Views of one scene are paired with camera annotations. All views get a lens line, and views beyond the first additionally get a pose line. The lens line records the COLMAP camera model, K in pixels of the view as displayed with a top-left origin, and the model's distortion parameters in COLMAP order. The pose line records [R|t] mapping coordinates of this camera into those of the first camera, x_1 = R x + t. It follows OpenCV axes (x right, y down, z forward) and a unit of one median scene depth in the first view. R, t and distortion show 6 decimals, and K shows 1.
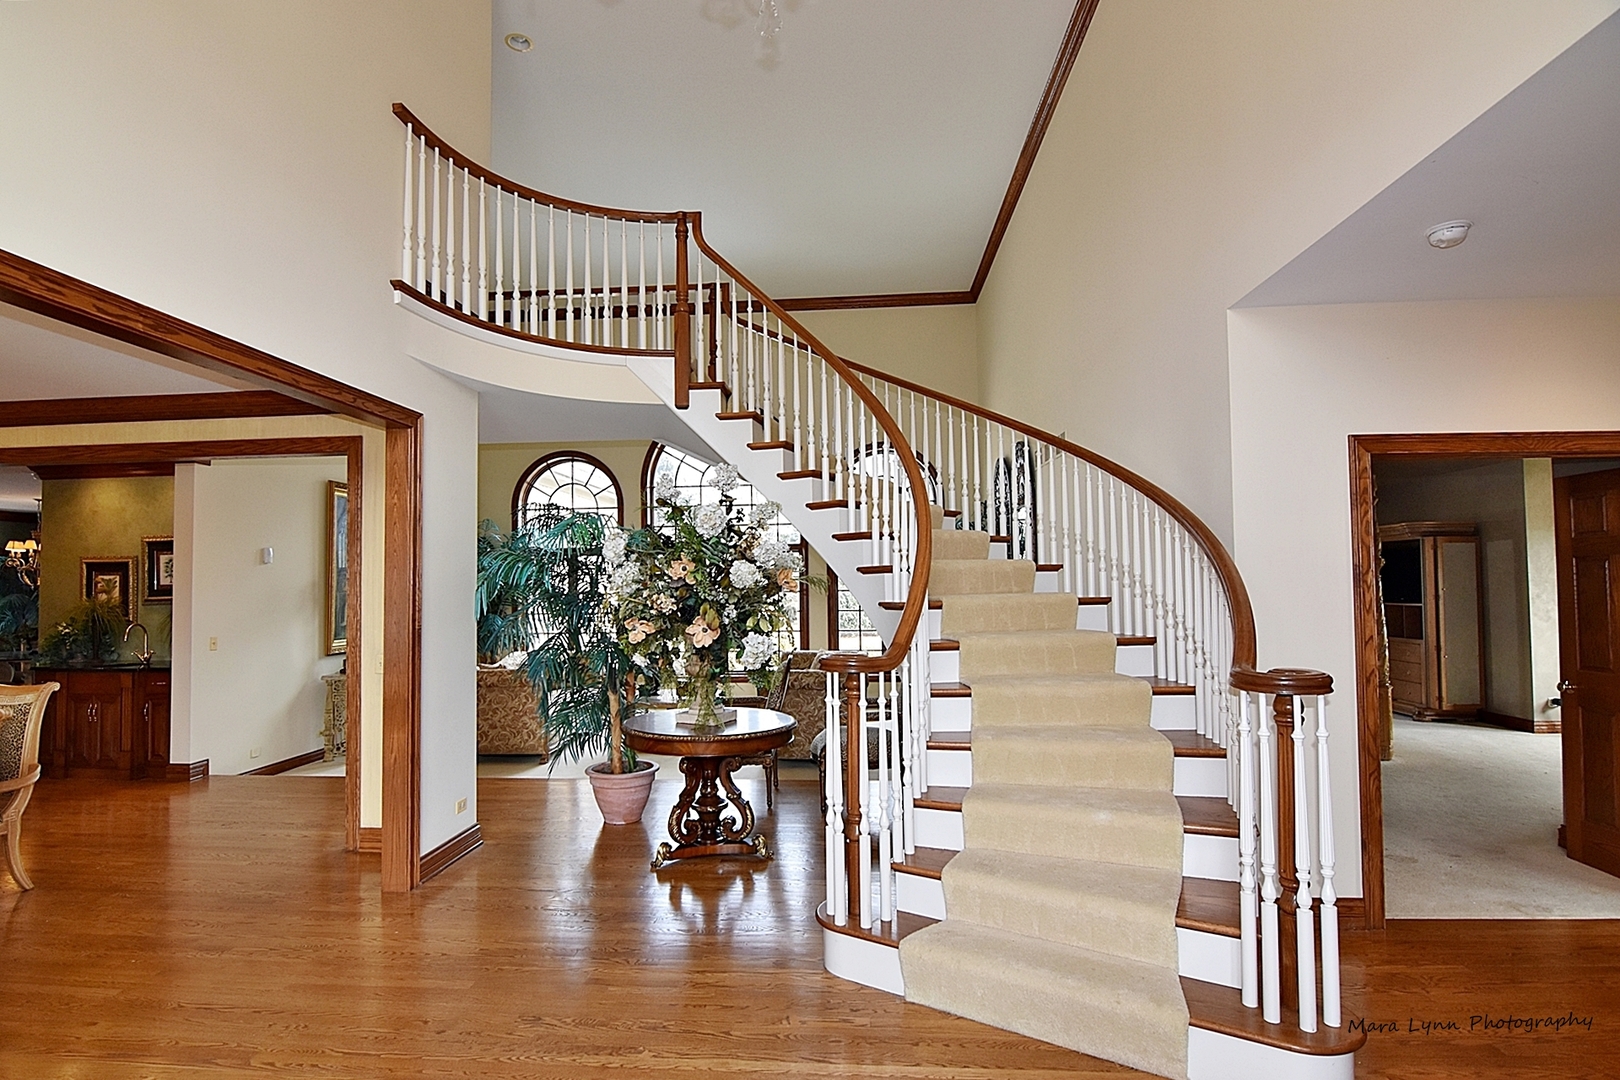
lens RADIAL K [[795.7, 0, 802.1], [0, 795.7, 565.7], [0, 0, 1]] dist [-0.009625, -0.003704]
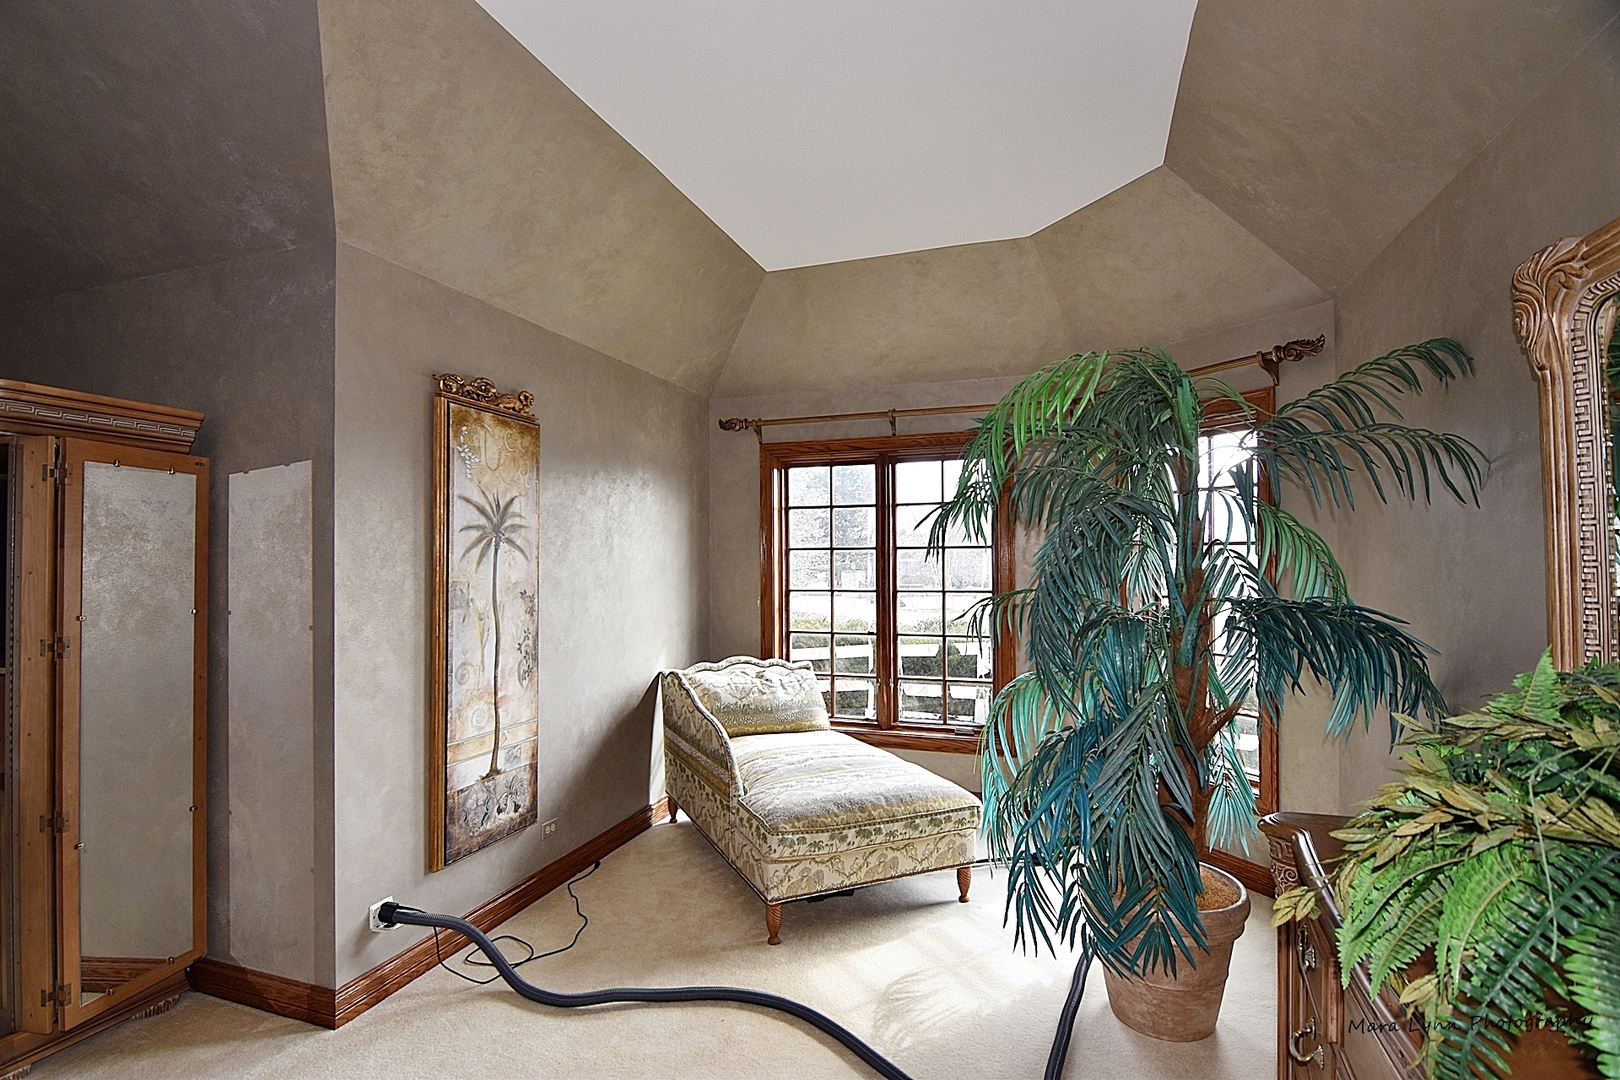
lens RADIAL K [[795.7, 0, 810.1], [0, 795.7, 545.7], [0, 0, 1]] dist [-0.009625, -0.003704]
pose [[0.230308, 0.033008, 0.972558, 0.612000], [-0.027606, 0.999244, -0.027377, 0.003498], [-0.972726, -0.020543, 0.231045, 0.695661]]
